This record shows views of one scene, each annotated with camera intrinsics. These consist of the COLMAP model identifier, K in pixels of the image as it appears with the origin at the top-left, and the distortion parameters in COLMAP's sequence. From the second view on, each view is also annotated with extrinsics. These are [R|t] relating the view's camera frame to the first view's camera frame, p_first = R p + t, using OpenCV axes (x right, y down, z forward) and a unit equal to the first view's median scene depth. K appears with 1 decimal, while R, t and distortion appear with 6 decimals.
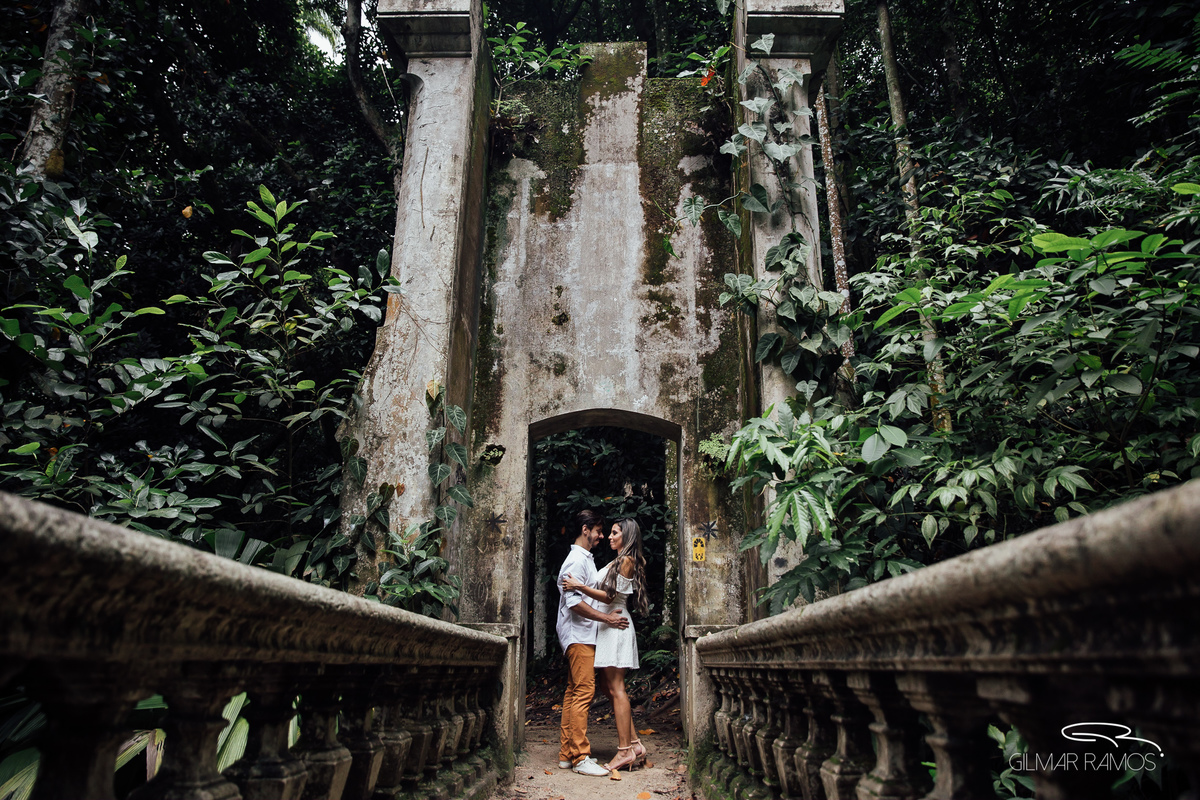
lens RADIAL K [[825.4, 0, 597.4], [0, 825.4, 398.0], [0, 0, 1]] dist [-0.110767, 0.082166]
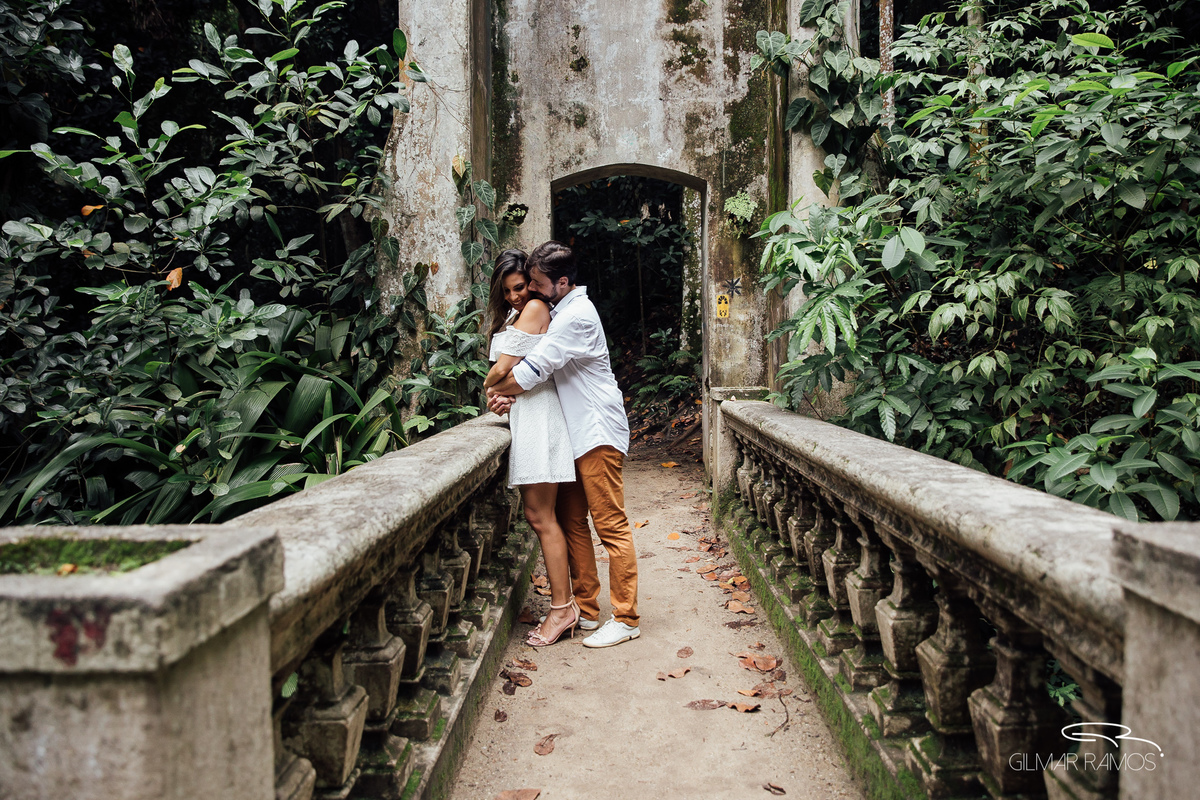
lens RADIAL K [[929.2, 0, 626.1], [0, 929.2, 401.2], [0, 0, 1]] dist [-0.083772, 0.006163]
pose [[0.999364, -0.024132, 0.026261, -0.032138], [0.013173, 0.934018, 0.356984, -0.126551], [-0.033143, -0.356411, 0.933741, -0.127899]]
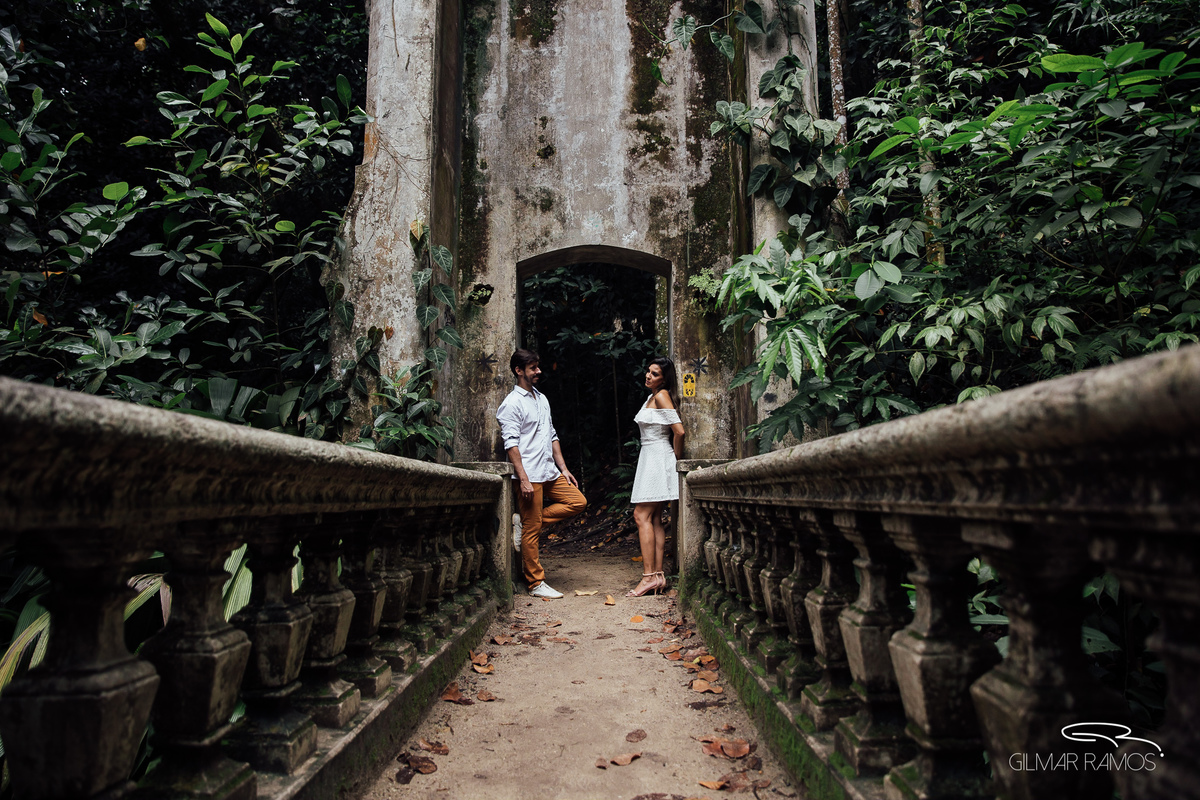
lens RADIAL K [[825.4, 0, 597.4], [0, 825.4, 398.0], [0, 0, 1]] dist [-0.110767, 0.082166]
pose [[0.999769, -0.019179, 0.009668, 0.000835], [0.016871, 0.979837, 0.199084, -0.003783], [-0.013291, -0.198875, 0.979935, 0.006916]]
